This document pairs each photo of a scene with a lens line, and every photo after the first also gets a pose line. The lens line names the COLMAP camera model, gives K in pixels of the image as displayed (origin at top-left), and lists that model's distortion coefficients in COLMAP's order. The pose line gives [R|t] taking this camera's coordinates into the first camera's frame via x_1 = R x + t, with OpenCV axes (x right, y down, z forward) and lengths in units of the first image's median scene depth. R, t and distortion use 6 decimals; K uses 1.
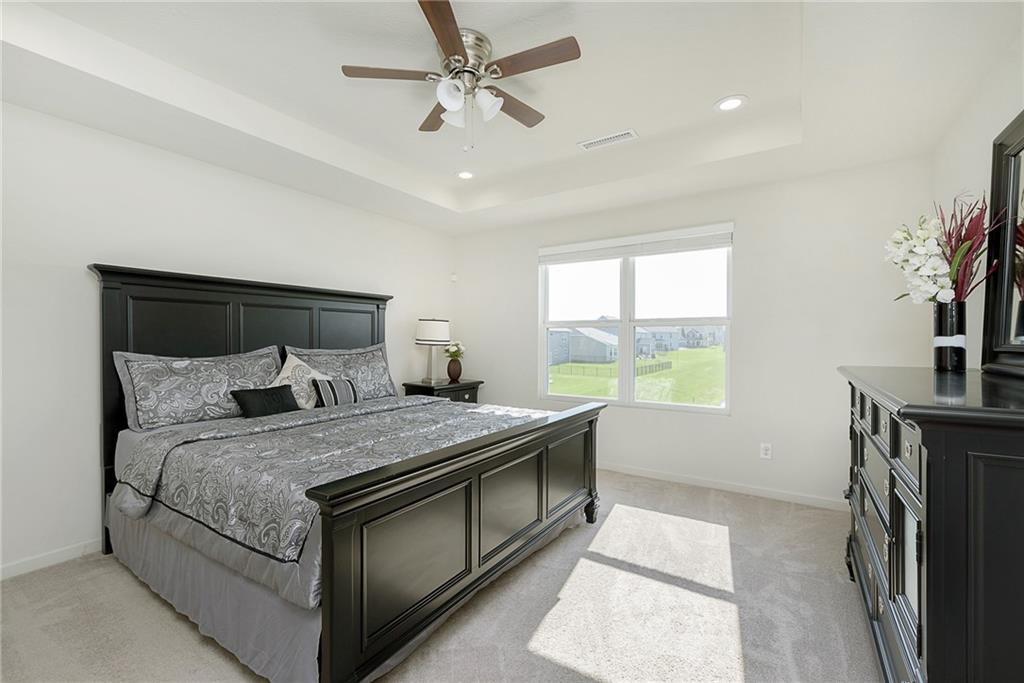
lens RADIAL K [[442.2, 0, 513.5], [0, 442.2, 343.2], [0, 0, 1]] dist [0.002757, 0.000179]
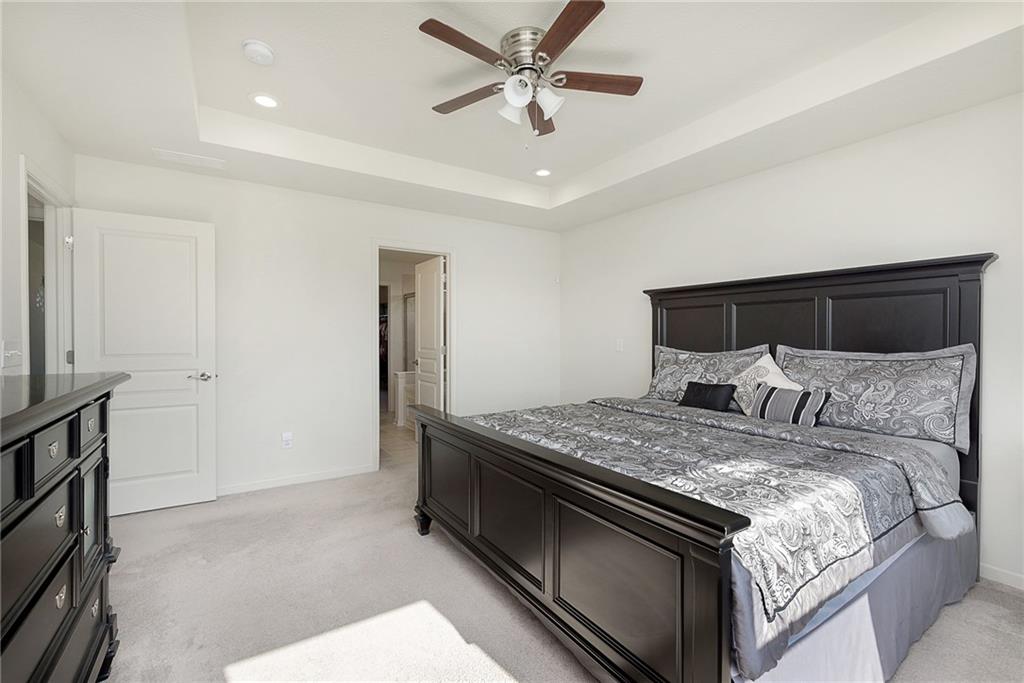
lens RADIAL K [[442.2, 0, 513.5], [0, 442.2, 343.2], [0, 0, 1]] dist [0.002757, 0.000179]
pose [[-0.418198, 0.011399, -0.908284, 0.573247], [-0.006767, 0.999854, 0.015664, -0.008762], [0.908331, 0.012697, -0.418060, 0.982226]]
